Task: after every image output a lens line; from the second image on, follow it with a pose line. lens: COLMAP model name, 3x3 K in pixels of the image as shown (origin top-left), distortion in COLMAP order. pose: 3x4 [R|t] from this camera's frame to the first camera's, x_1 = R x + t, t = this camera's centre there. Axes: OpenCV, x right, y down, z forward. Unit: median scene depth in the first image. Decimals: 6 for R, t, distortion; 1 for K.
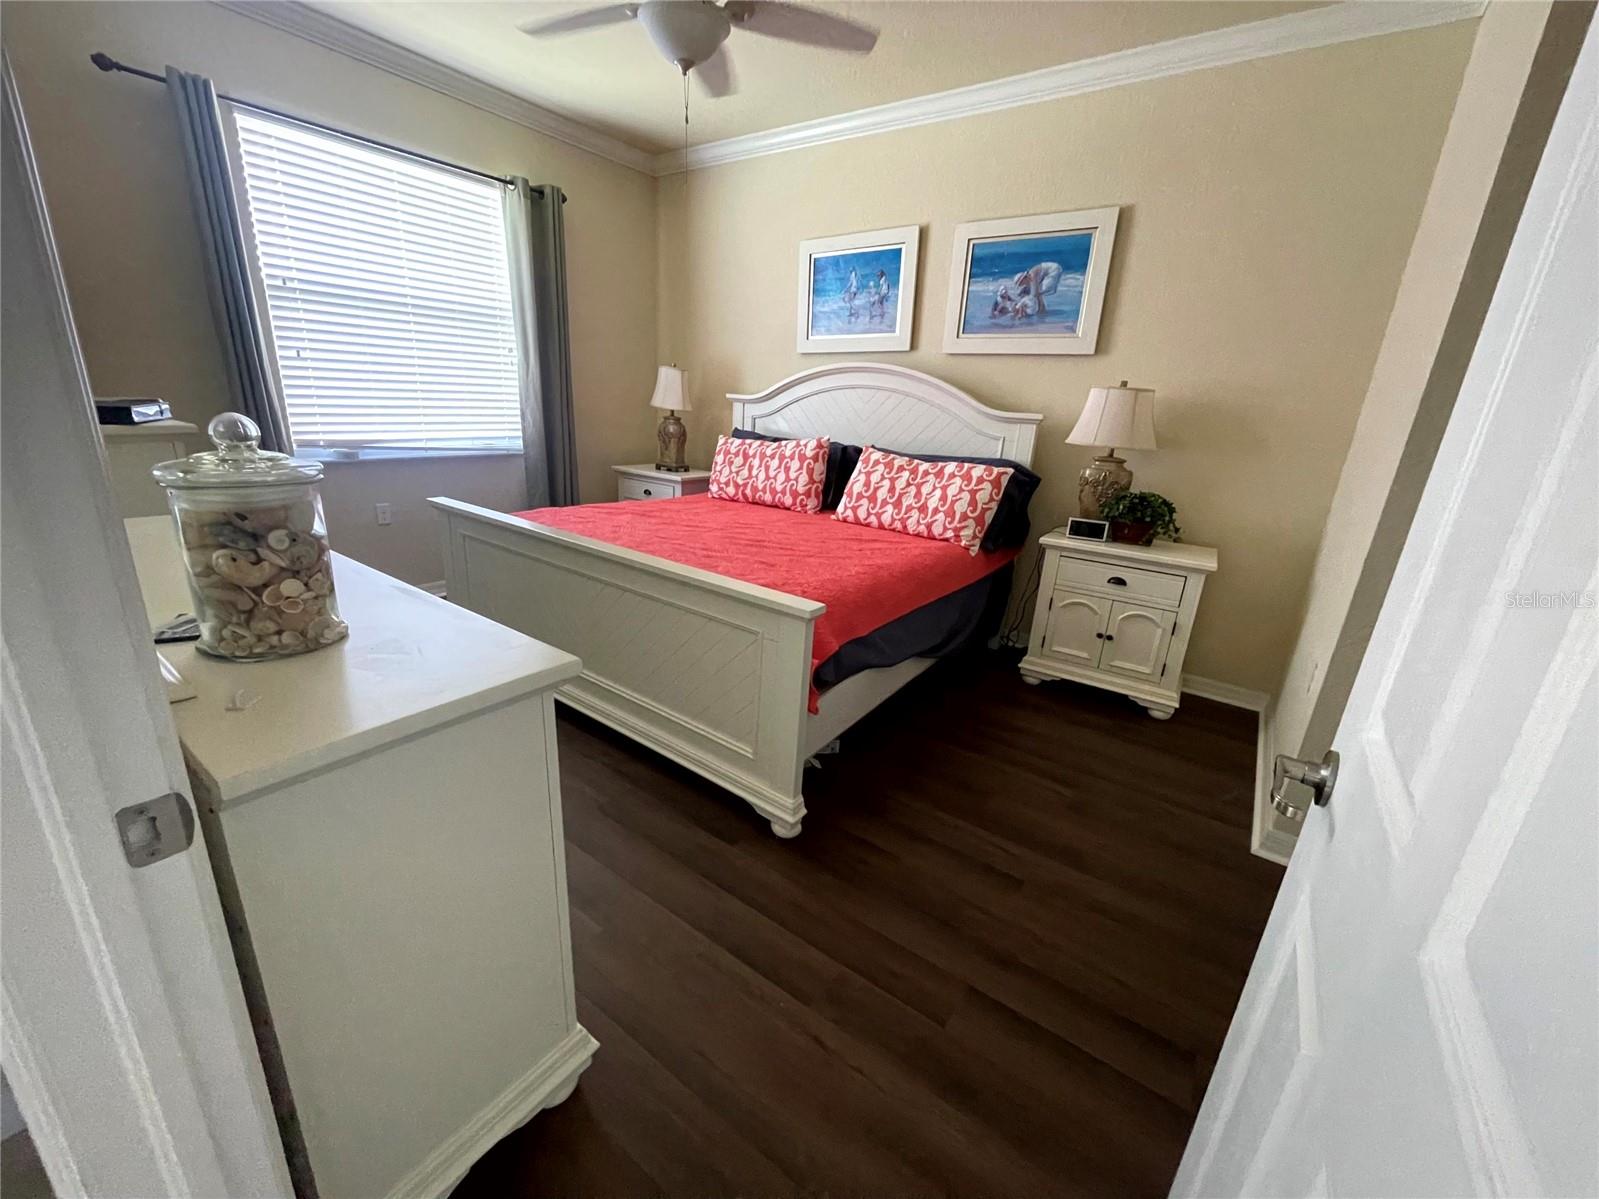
lens RADIAL K [[640.8, 0, 793.9], [0, 640.8, 592.8], [0, 0, 1]] dist [0.002828, -0.000240]
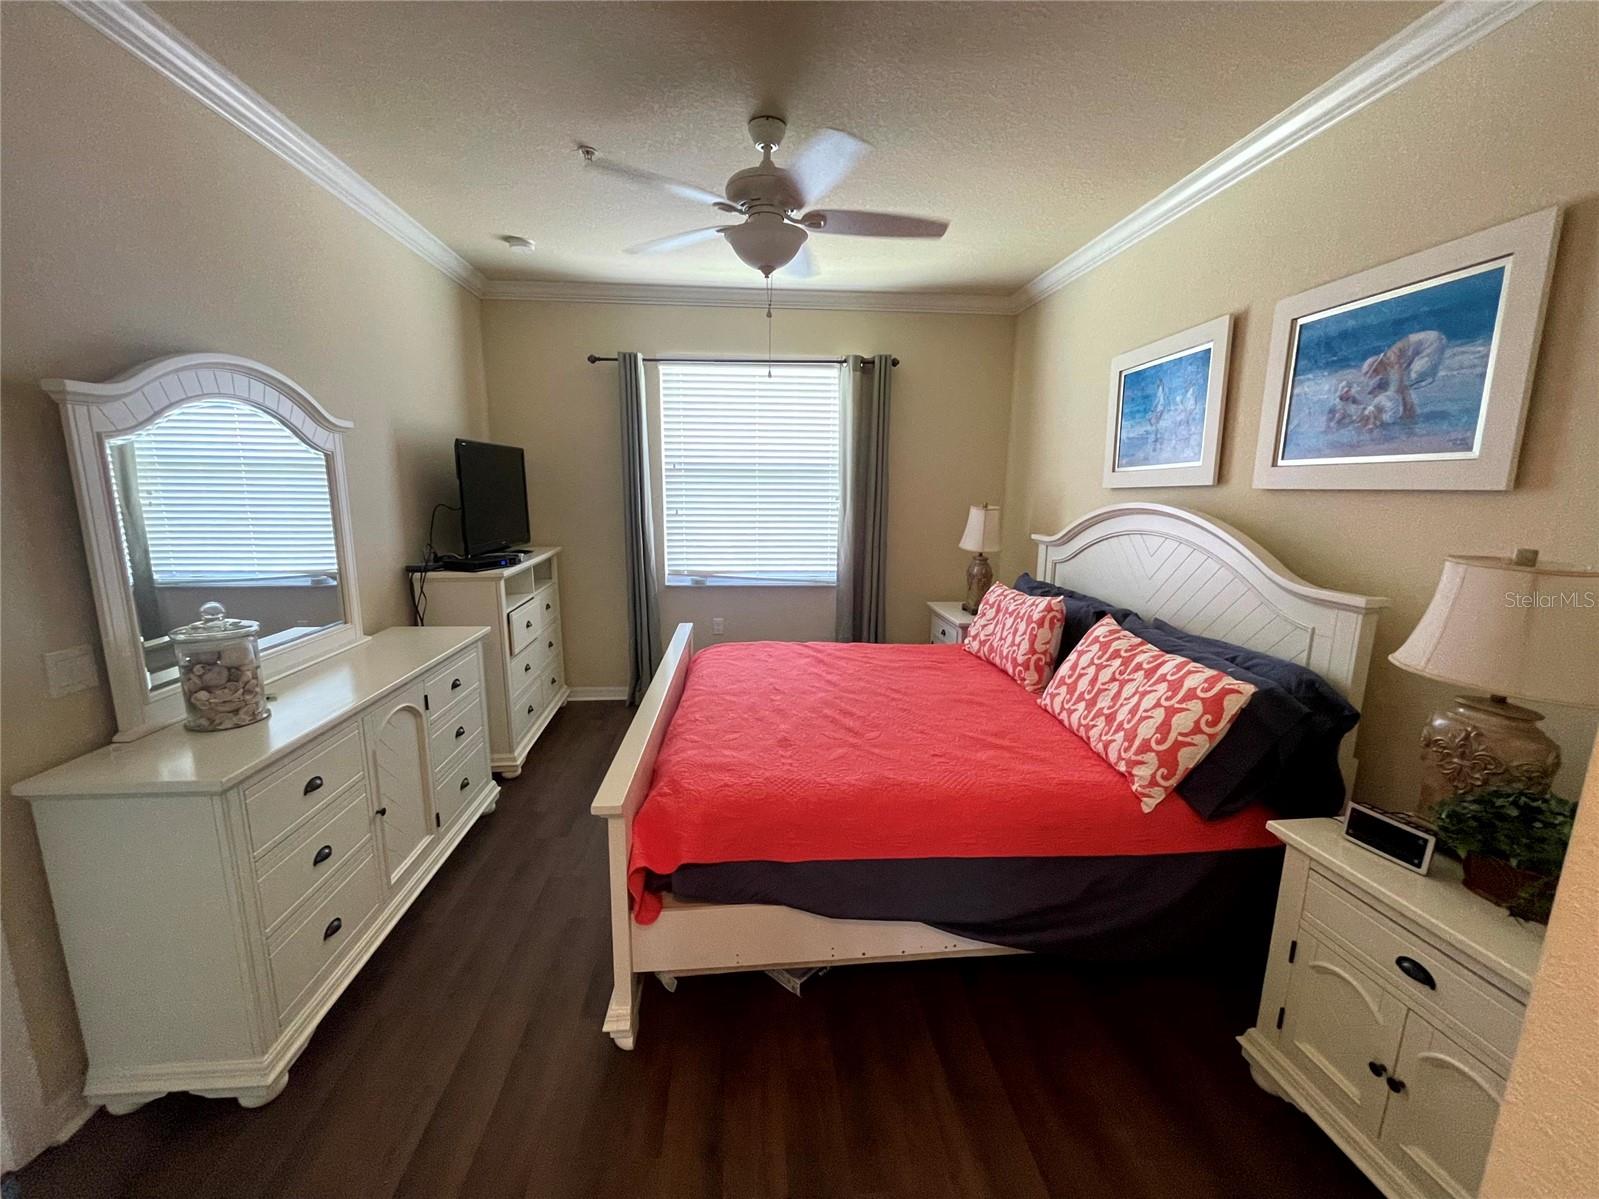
lens RADIAL K [[640.8, 0, 797.1], [0, 640.8, 602.9], [0, 0, 1]] dist [0.002828, -0.000240]
pose [[0.656414, 0.092909, -0.748658, 0.464991], [-0.201186, 0.978006, -0.055027, -0.141905], [0.727079, 0.186740, 0.660669, 0.274644]]
